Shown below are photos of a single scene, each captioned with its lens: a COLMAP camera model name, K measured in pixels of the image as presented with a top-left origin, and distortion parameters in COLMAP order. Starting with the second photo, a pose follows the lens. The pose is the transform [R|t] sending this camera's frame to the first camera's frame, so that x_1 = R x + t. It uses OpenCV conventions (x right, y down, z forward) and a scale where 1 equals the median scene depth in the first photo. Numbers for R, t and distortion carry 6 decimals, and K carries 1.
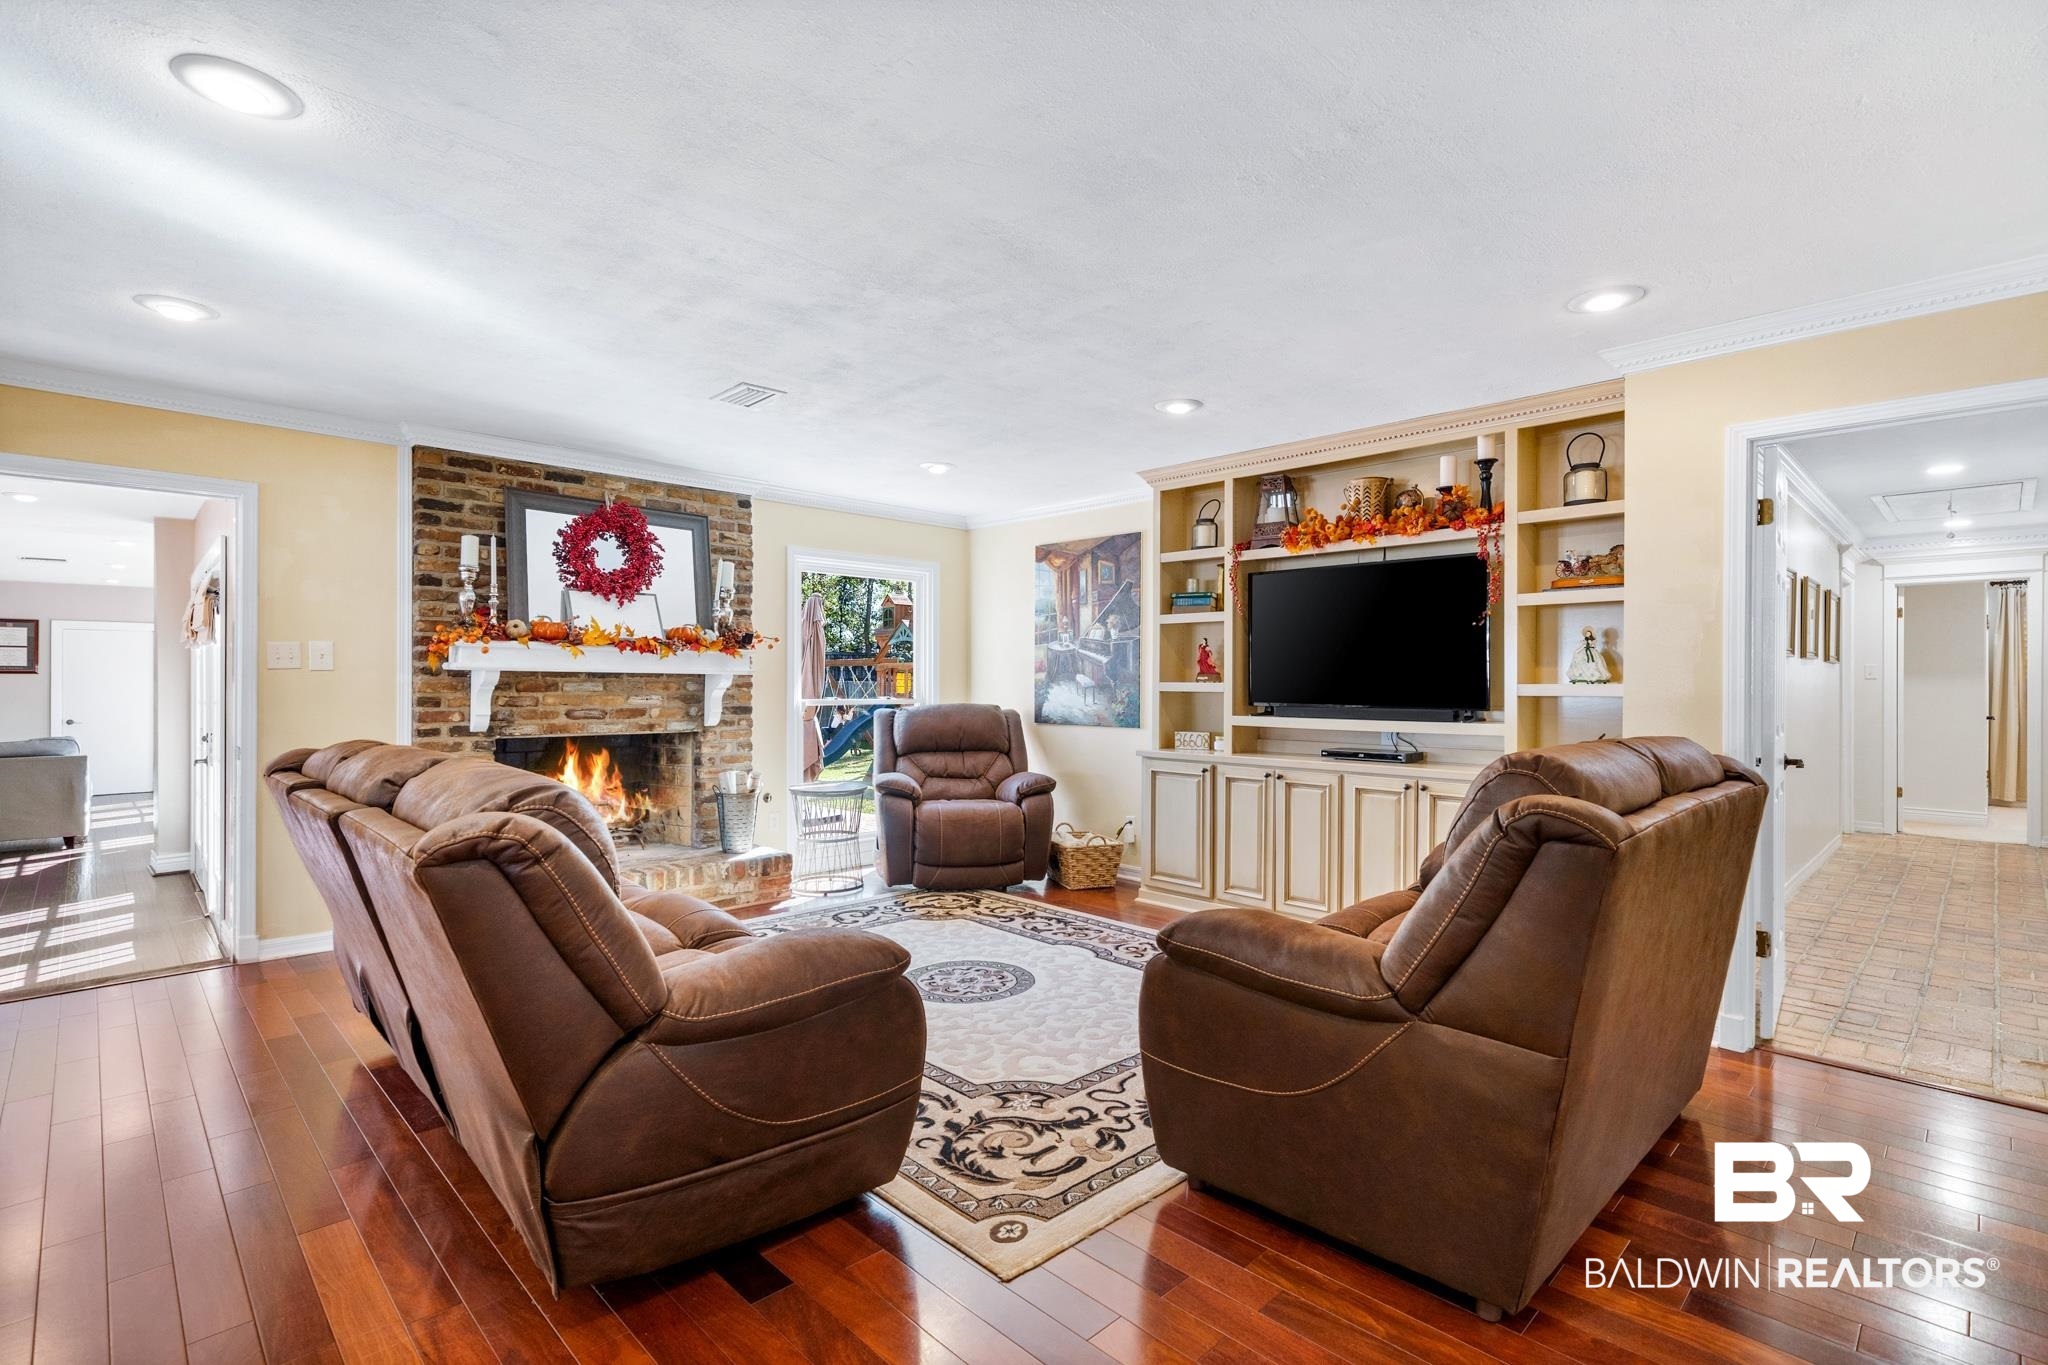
lens RADIAL K [[956.0, 0, 1025.7], [0, 956.0, 677.8], [0, 0, 1]] dist [0.001001, -0.000019]
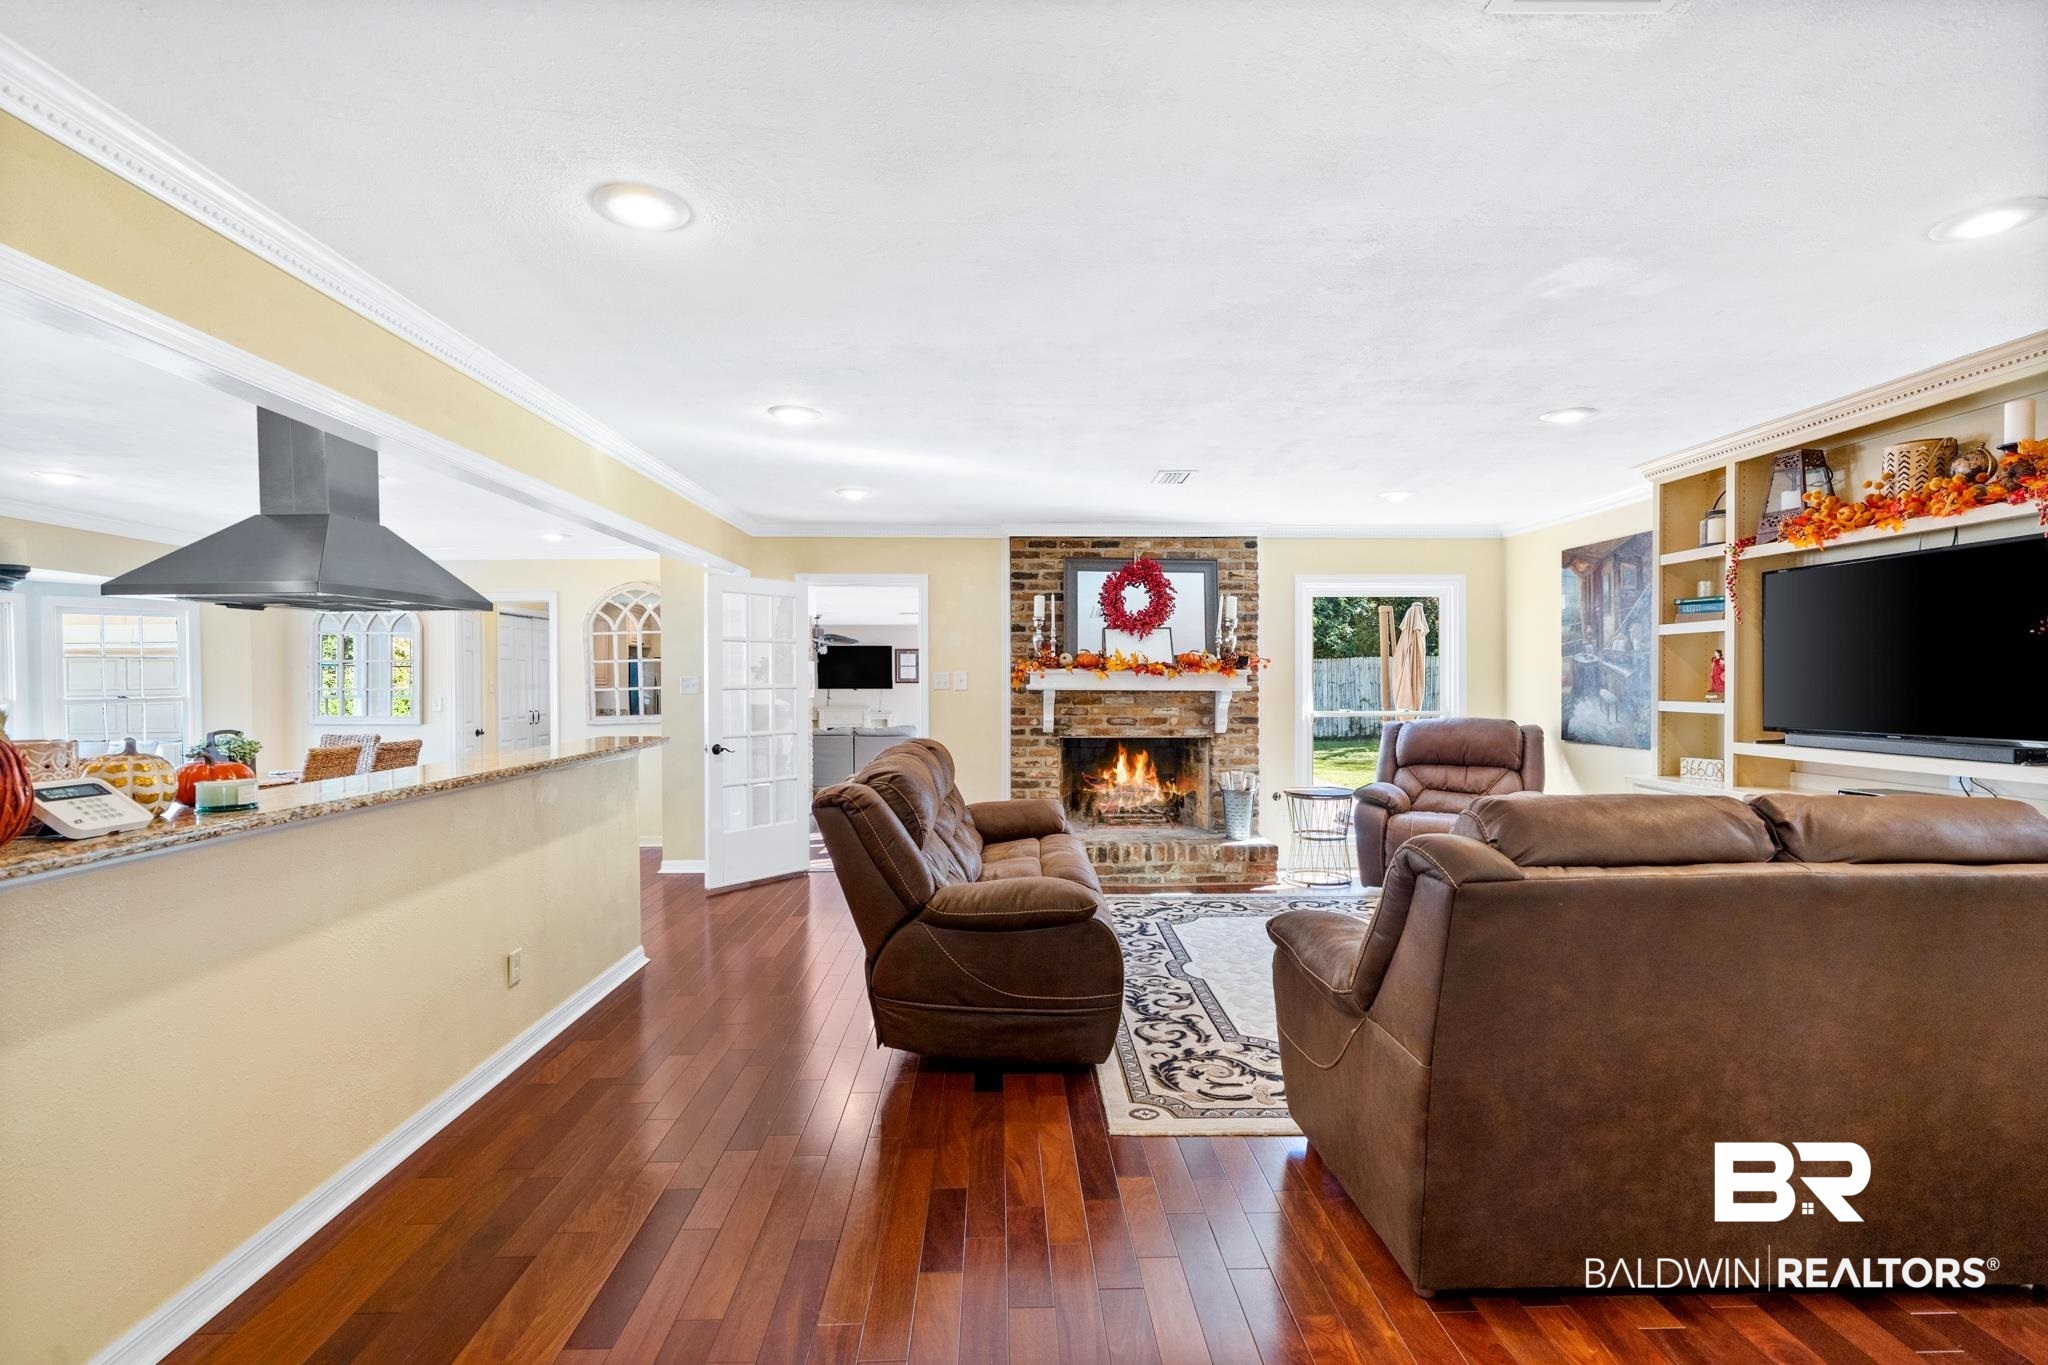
lens RADIAL K [[943.6, 0, 1019.3], [0, 943.6, 688.6], [0, 0, 1]] dist [-0.000778, 0.000376]
pose [[0.729241, 0.001058, -0.684256, 0.330822], [0.007810, 0.999921, 0.009870, -0.021459], [0.684212, -0.012541, 0.729175, -0.046548]]
